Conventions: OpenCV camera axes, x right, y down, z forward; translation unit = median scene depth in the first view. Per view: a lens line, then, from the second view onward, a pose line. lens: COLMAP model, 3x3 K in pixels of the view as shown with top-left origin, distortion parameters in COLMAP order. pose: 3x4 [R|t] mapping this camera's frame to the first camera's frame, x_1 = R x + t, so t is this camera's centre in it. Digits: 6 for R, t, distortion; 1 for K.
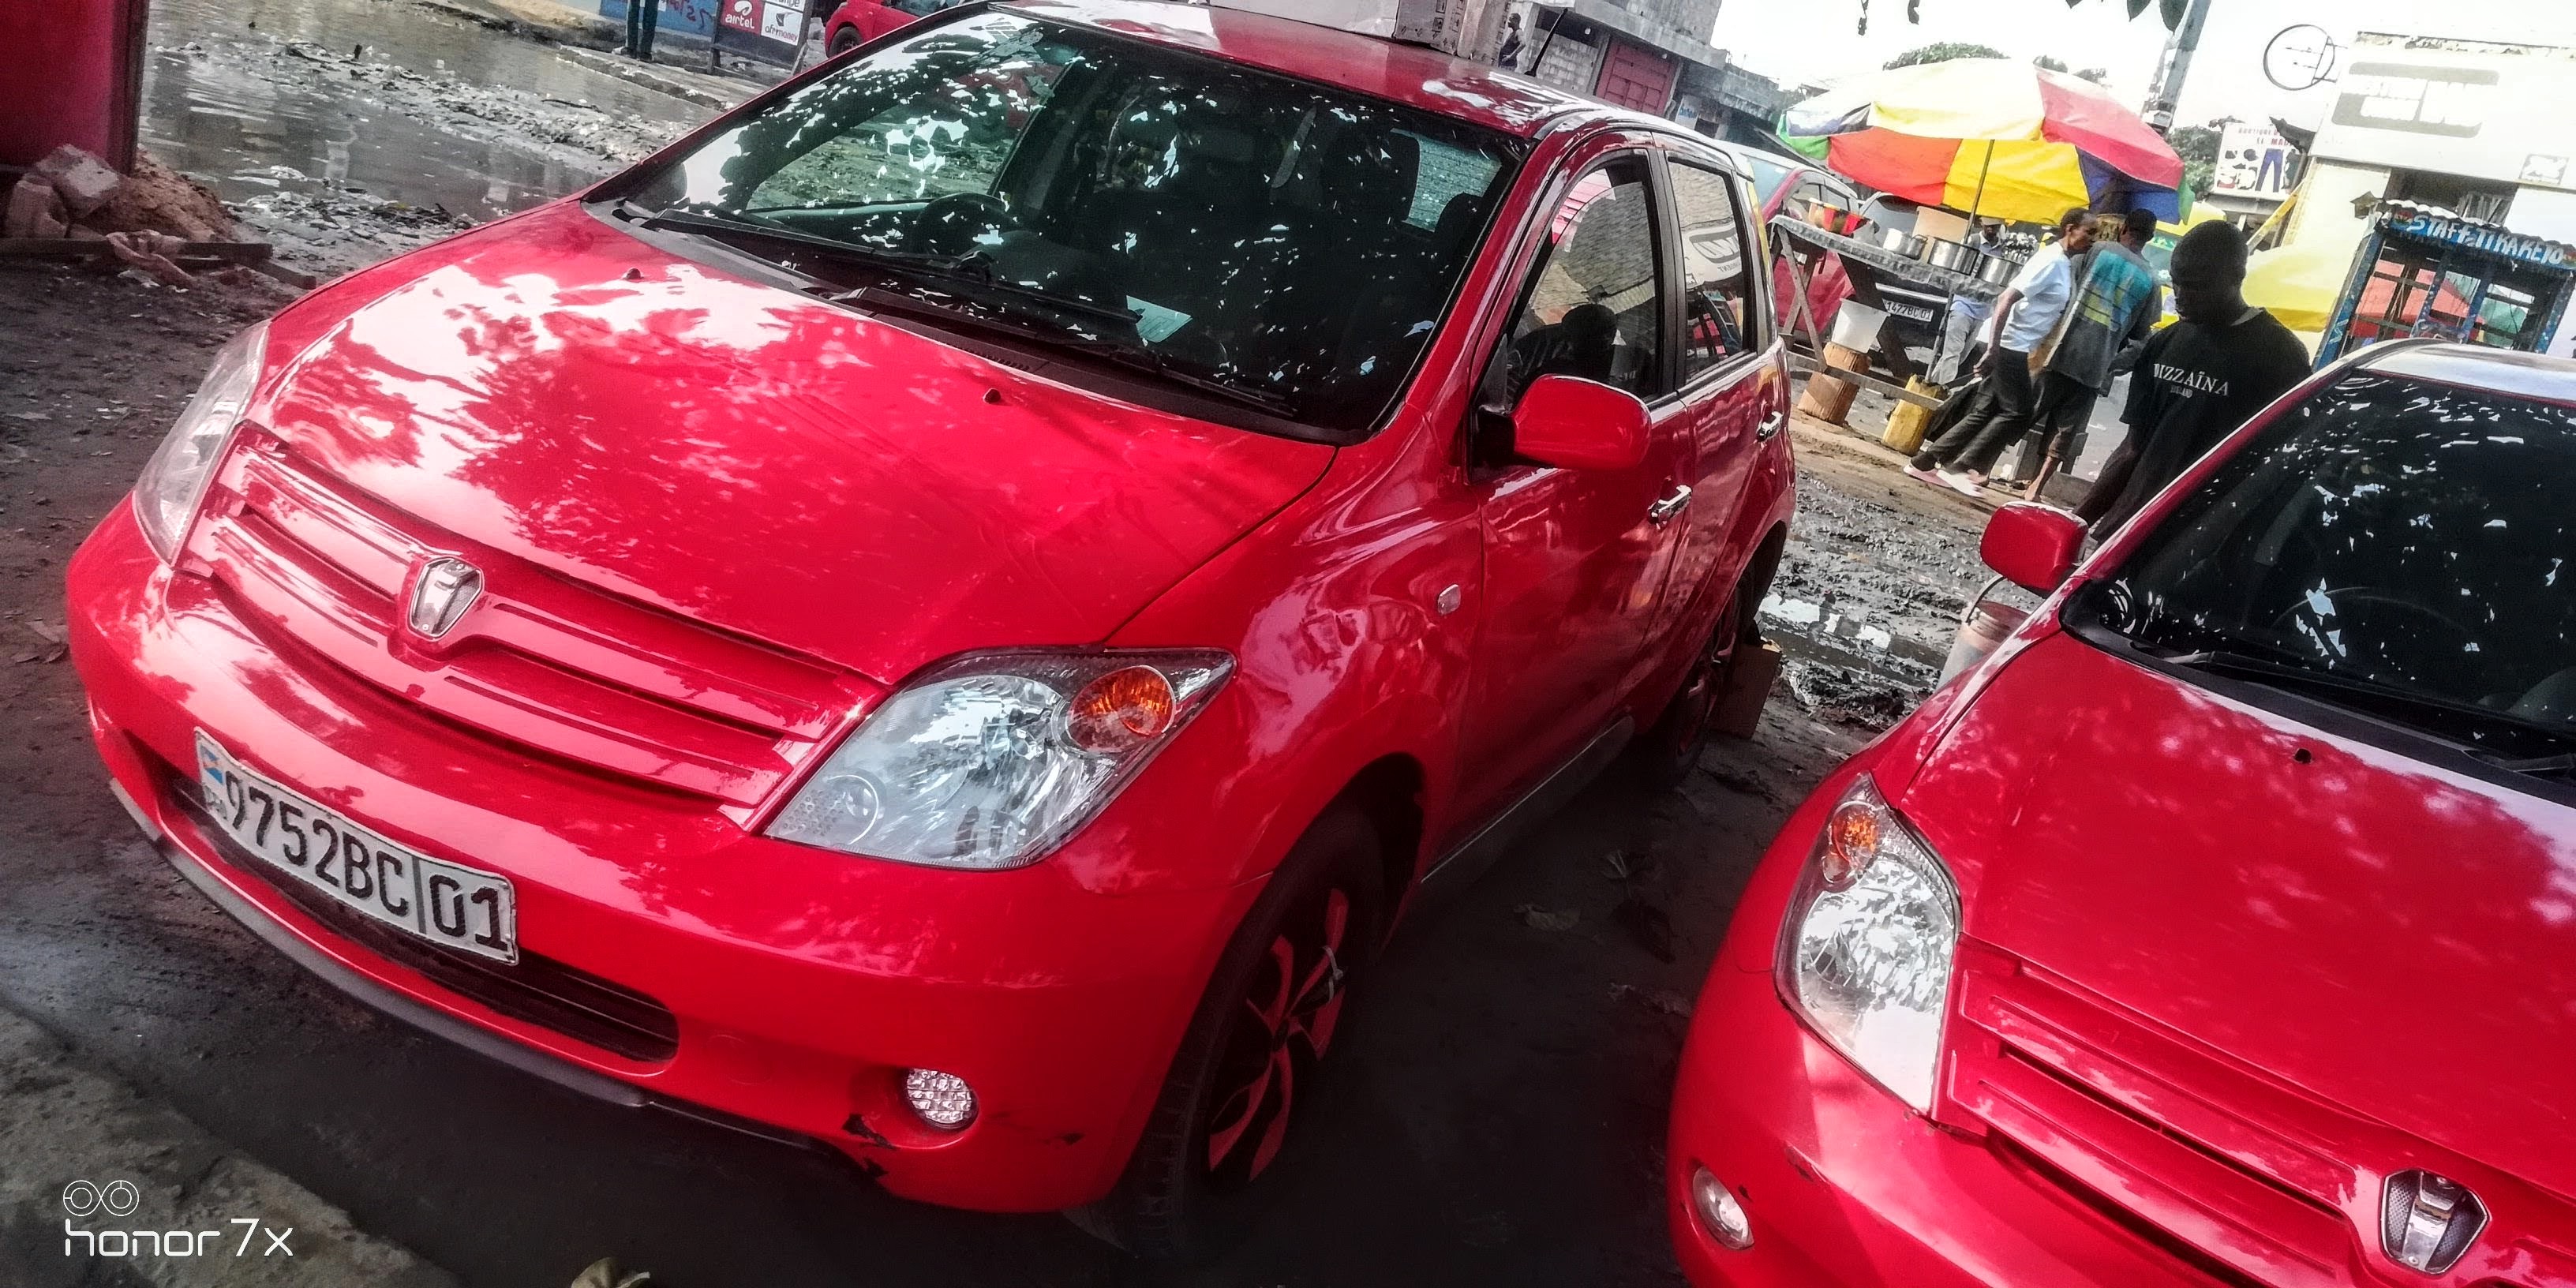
lens RADIAL K [[1937.4, 0, 1288.0], [0, 1937.4, 644.0], [0, 0, 1]] dist [0.044437, -0.086752]
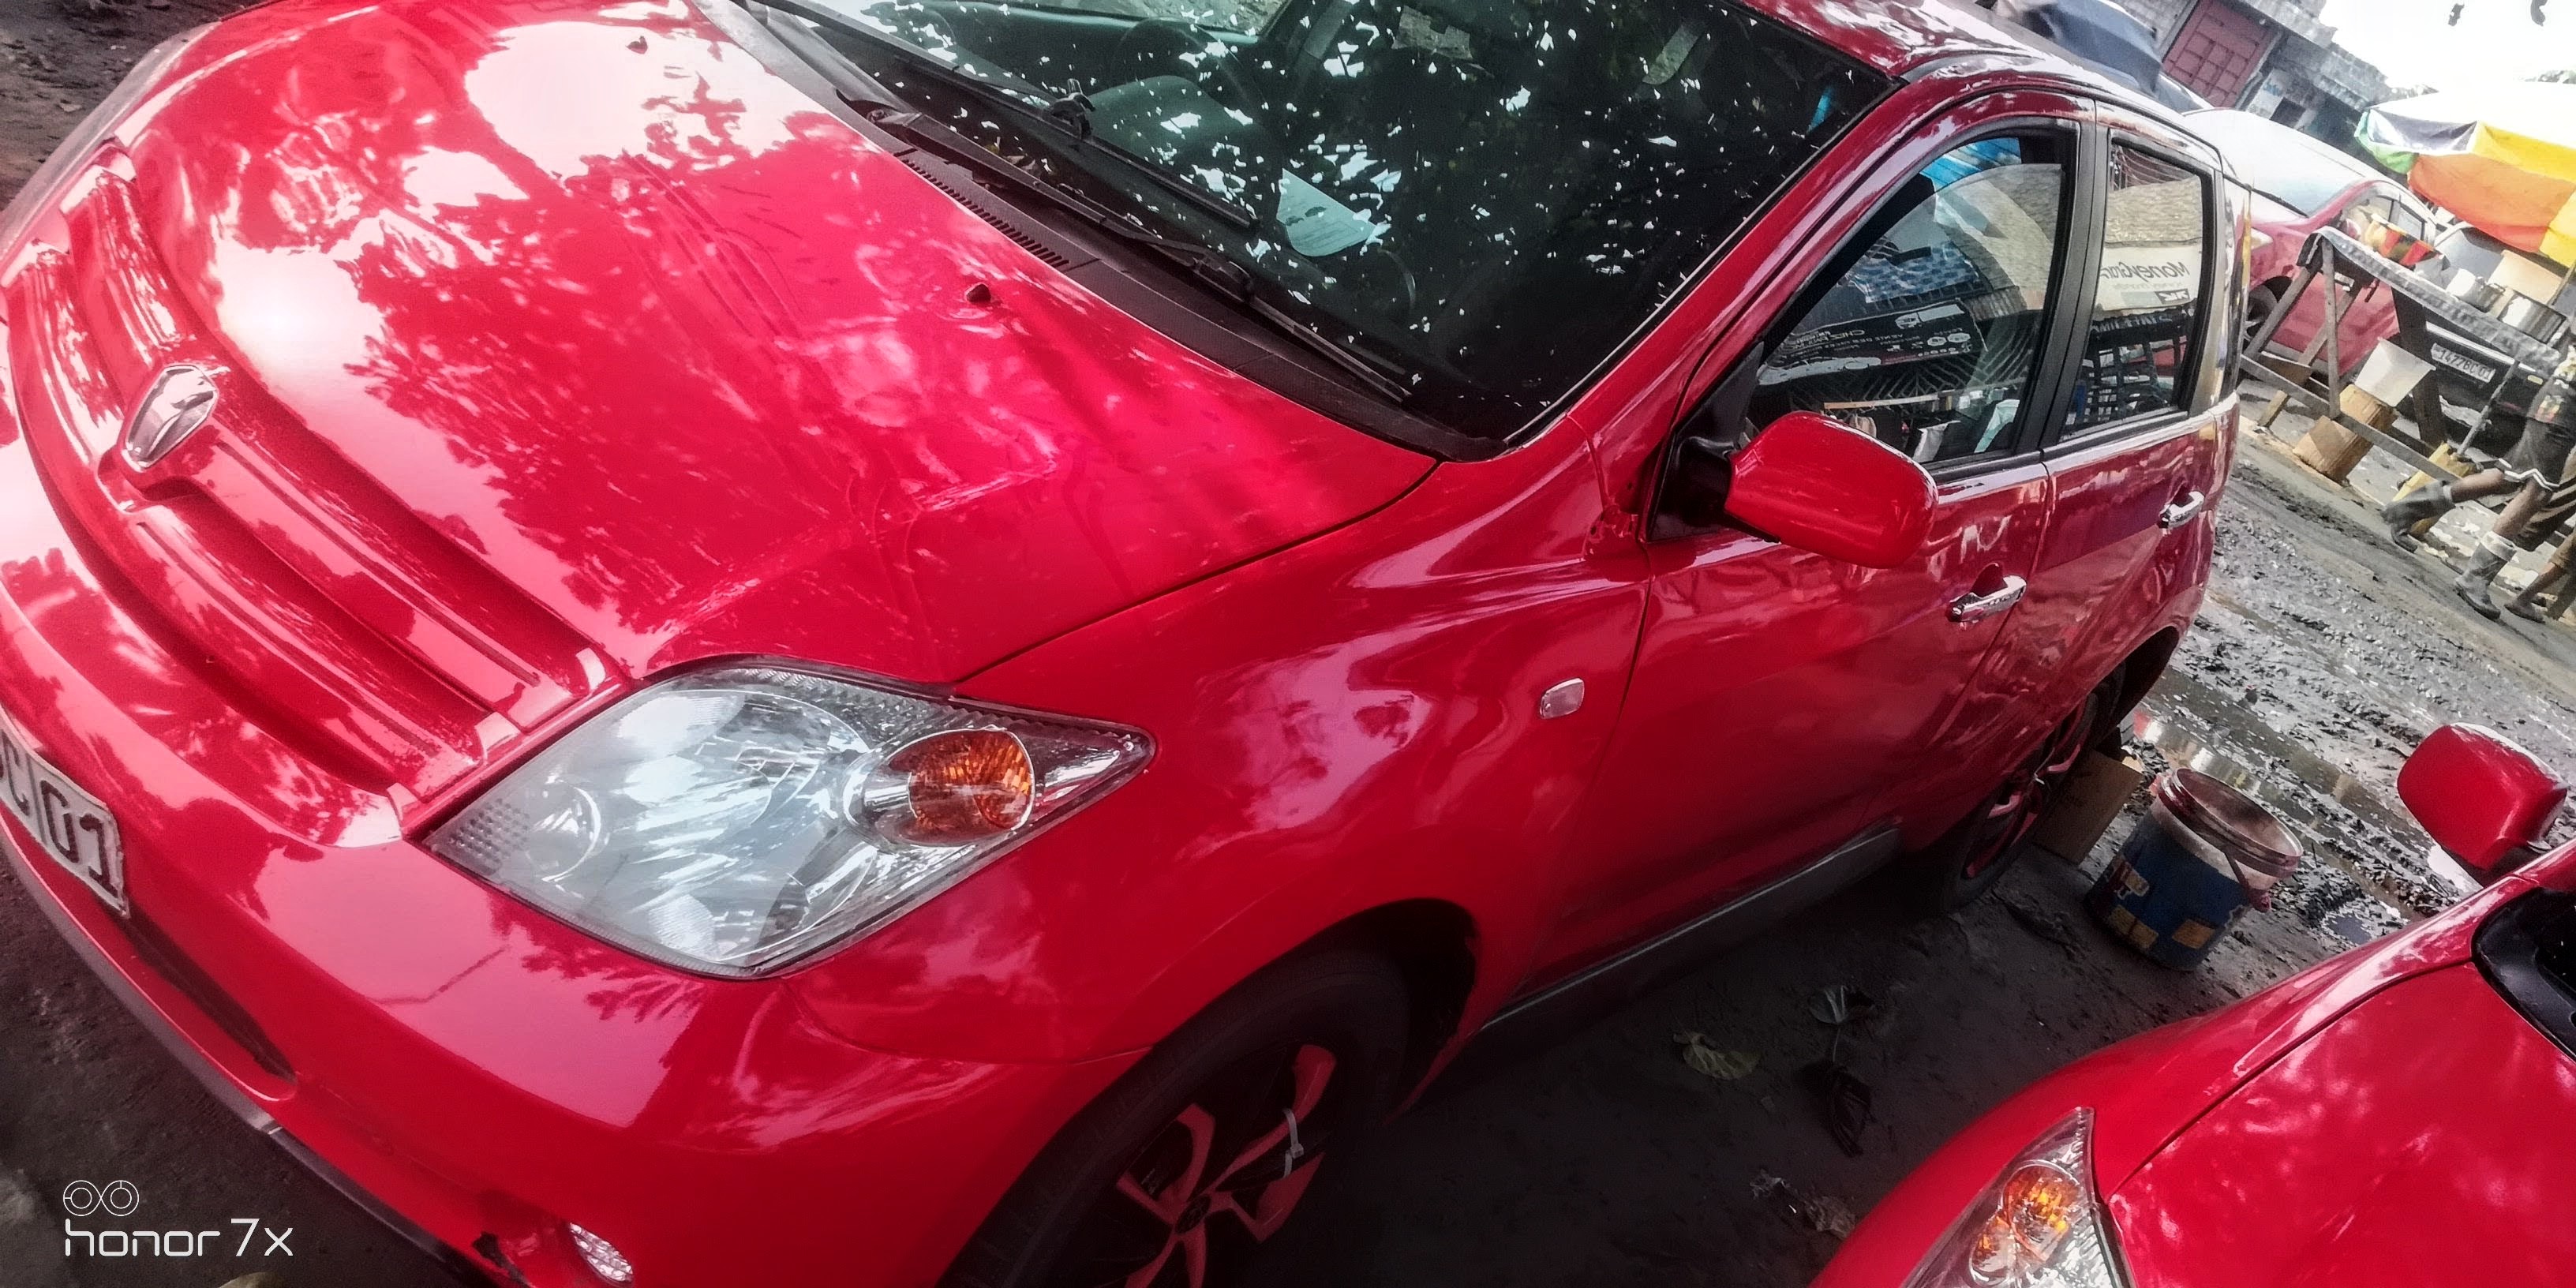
lens RADIAL K [[1937.4, 0, 1288.0], [0, 1937.4, 644.0], [0, 0, 1]] dist [0.044437, -0.086752]
pose [[0.951887, 0.238211, -0.192787, 0.040800], [-0.224304, 0.970230, 0.091328, -0.028970], [0.208804, -0.043691, 0.976981, 0.096018]]
